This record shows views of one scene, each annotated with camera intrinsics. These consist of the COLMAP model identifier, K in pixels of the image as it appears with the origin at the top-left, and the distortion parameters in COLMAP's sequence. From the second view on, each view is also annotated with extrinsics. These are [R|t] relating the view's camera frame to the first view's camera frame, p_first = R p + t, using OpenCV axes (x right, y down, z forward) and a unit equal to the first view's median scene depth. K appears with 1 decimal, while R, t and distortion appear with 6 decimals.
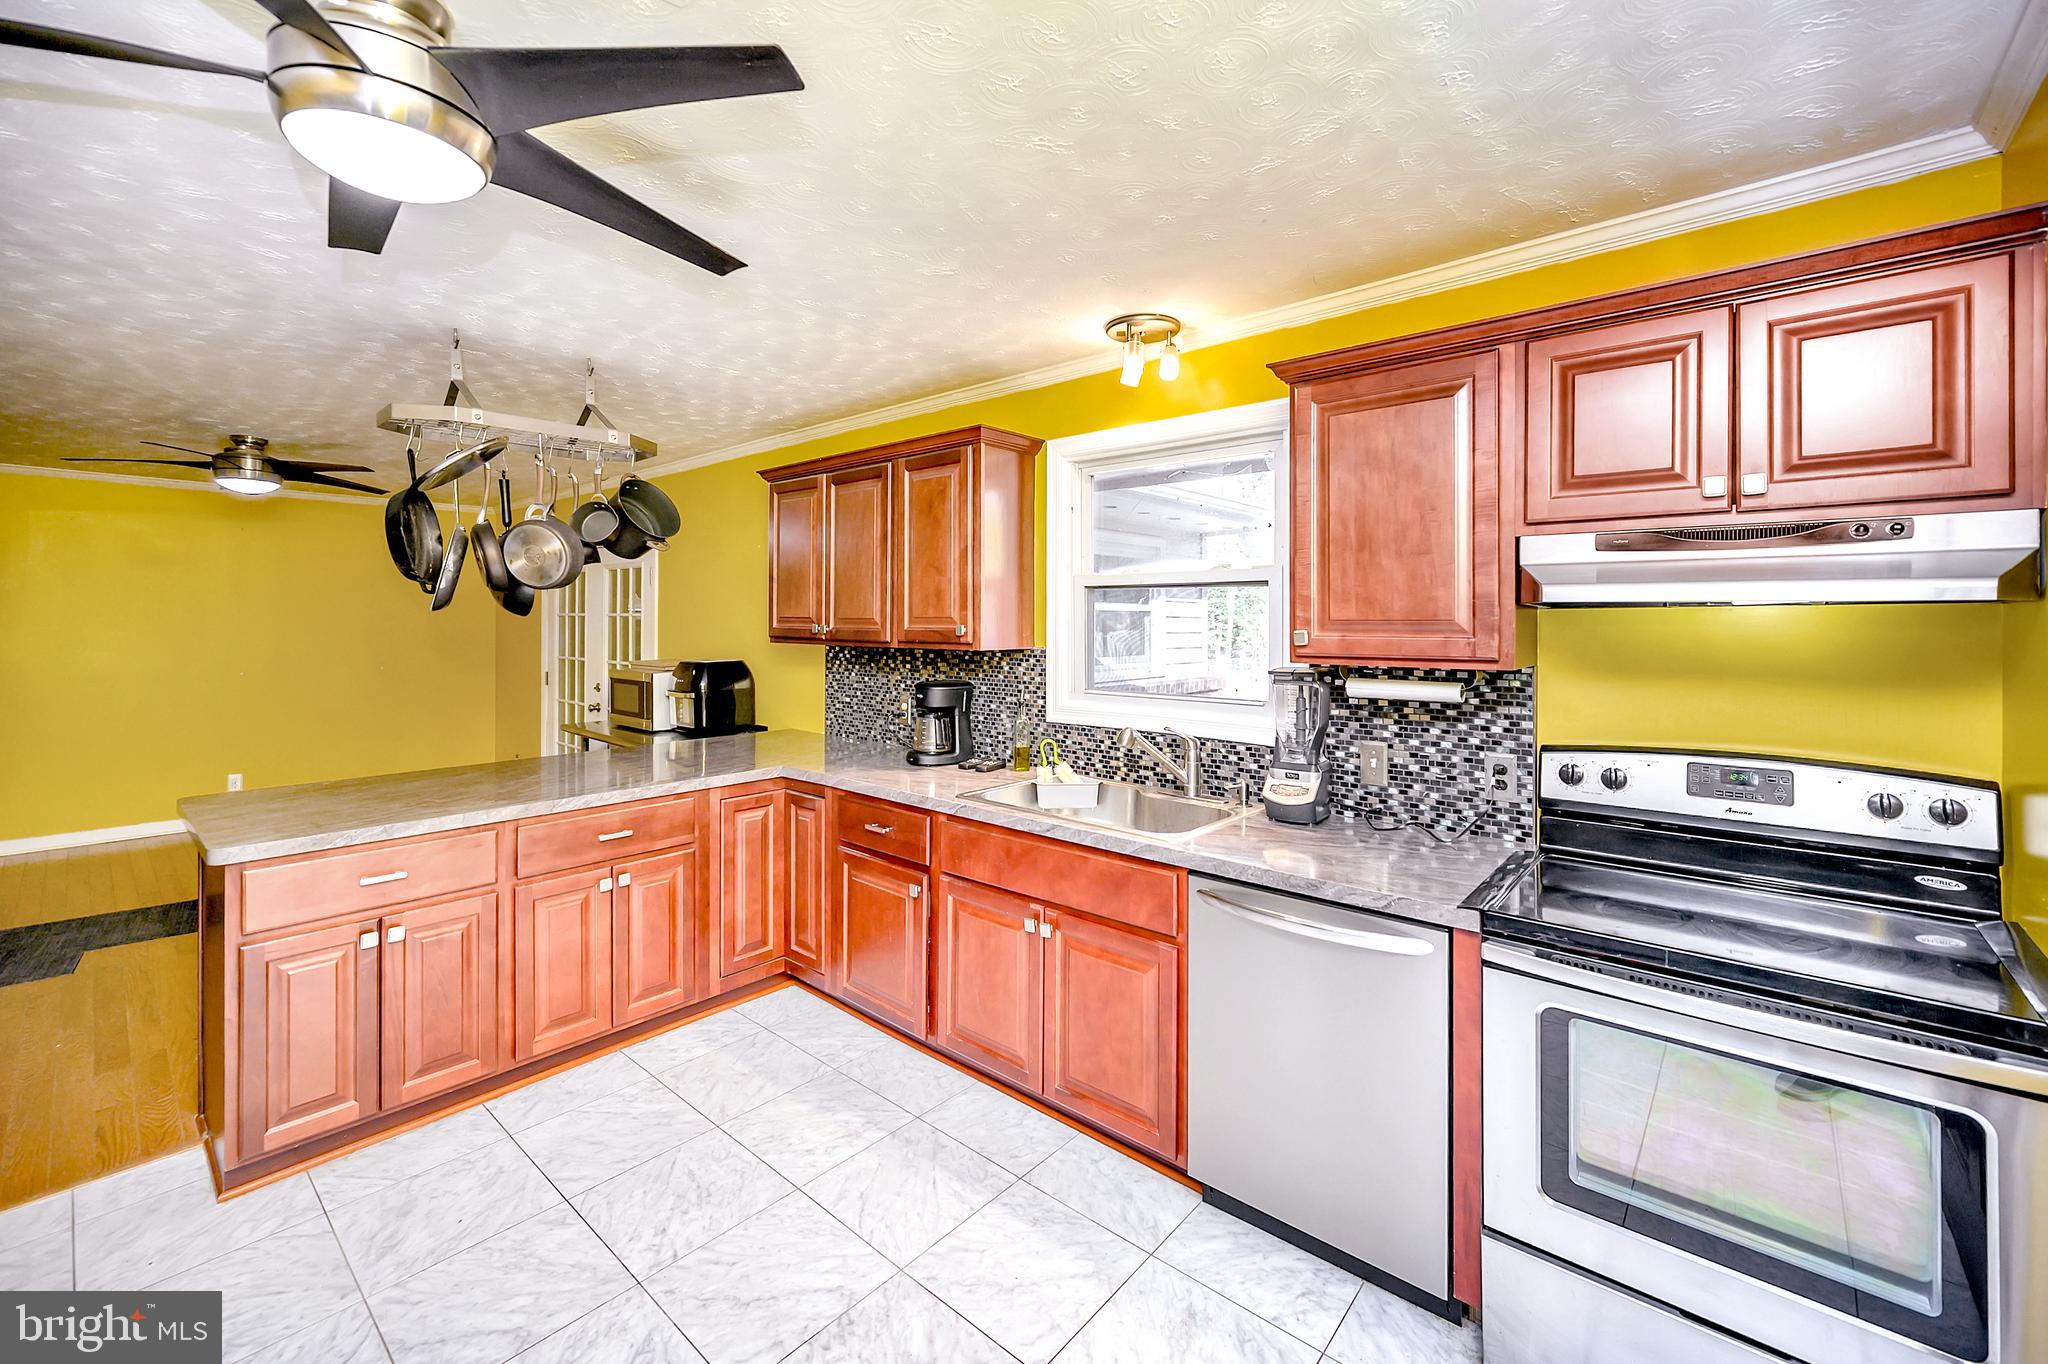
lens RADIAL K [[824.5, 0, 1043.2], [0, 824.5, 627.1], [0, 0, 1]] dist [-0.002982, -0.000319]
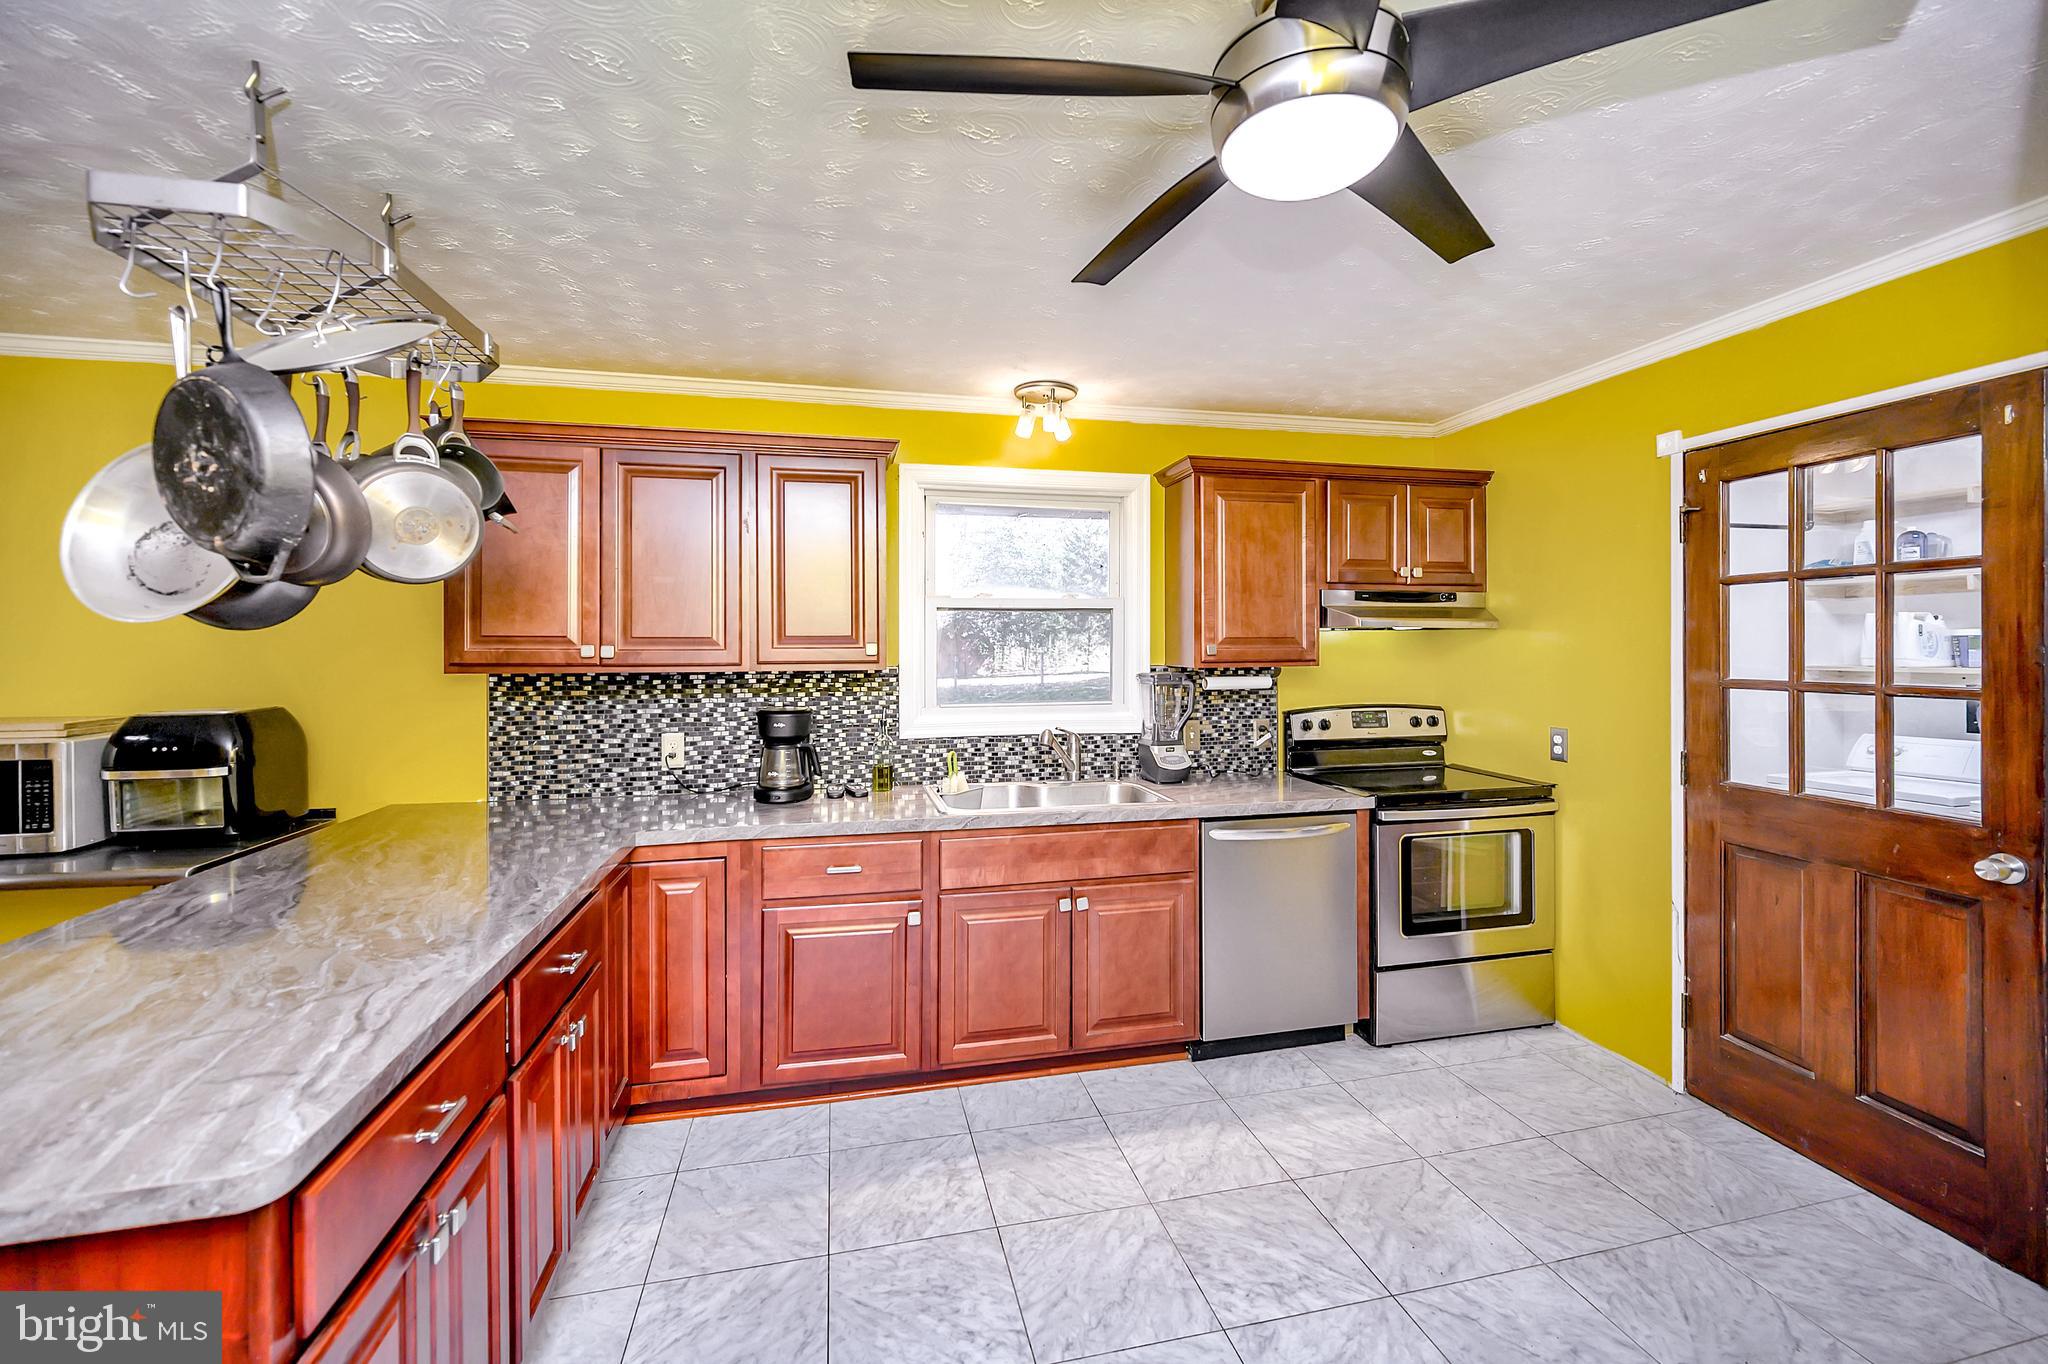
lens RADIAL K [[824.5, 0, 1007.7], [0, 824.5, 645.0], [0, 0, 1]] dist [-0.002982, -0.000319]
pose [[0.606113, -0.003335, 0.795371, -0.866696], [0.012086, 0.999914, -0.005018, 0.006507], [-0.795287, 0.012655, 0.606101, 0.328885]]
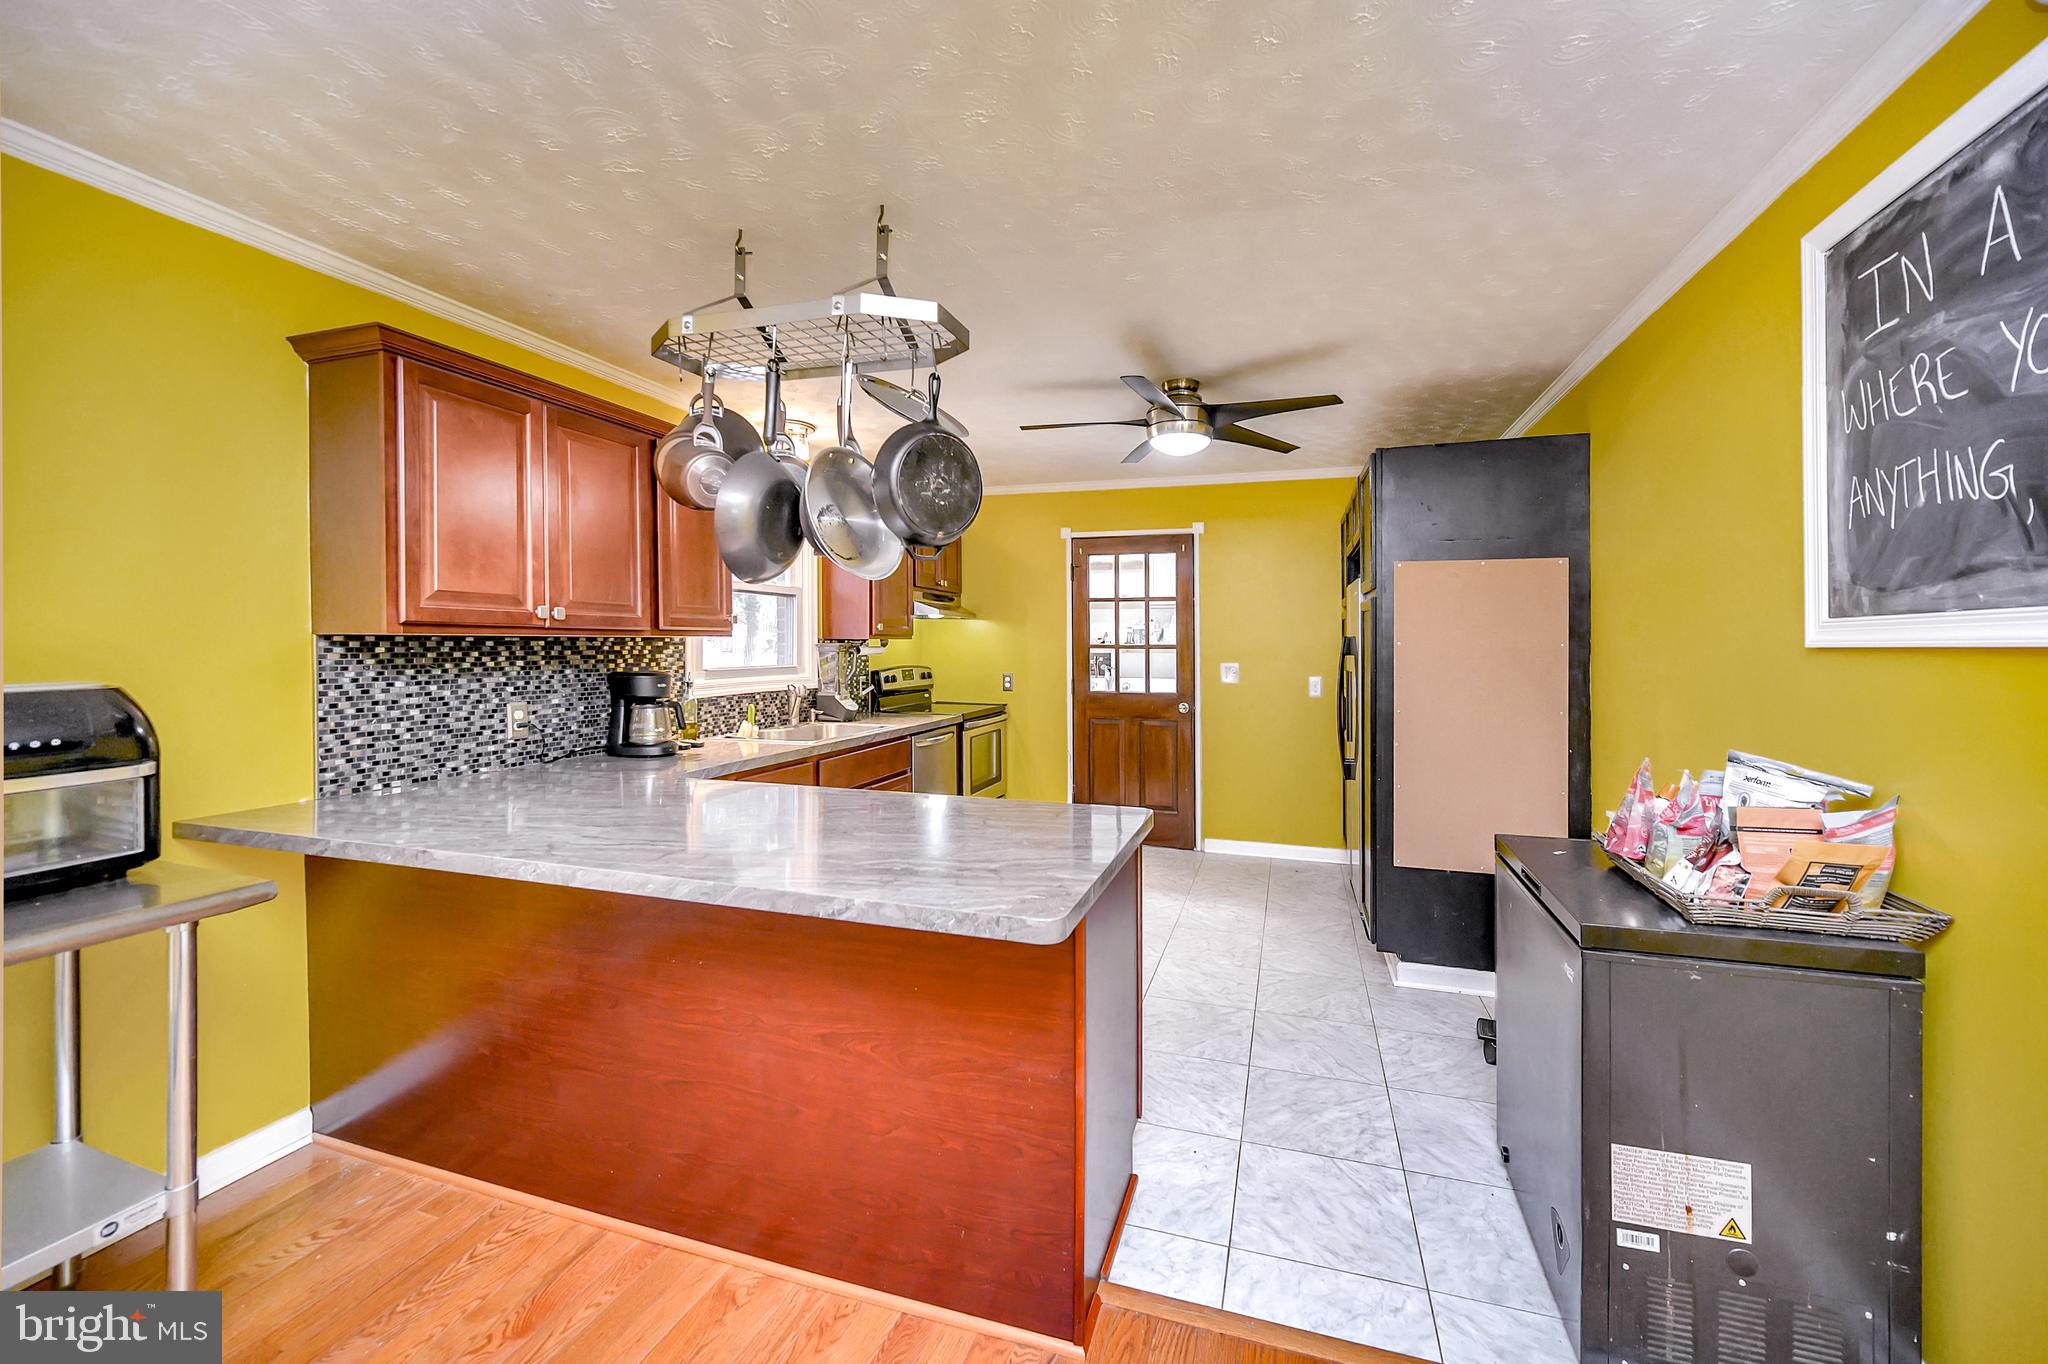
lens RADIAL K [[824.5, 0, 1032.0], [0, 824.5, 635.9], [0, 0, 1]] dist [-0.002982, -0.000319]
pose [[-0.377703, -0.000643, 0.925927, -1.495052], [-0.000540, 1.000000, 0.000474, 0.029786], [-0.925927, -0.000321, -0.377703, 1.183416]]
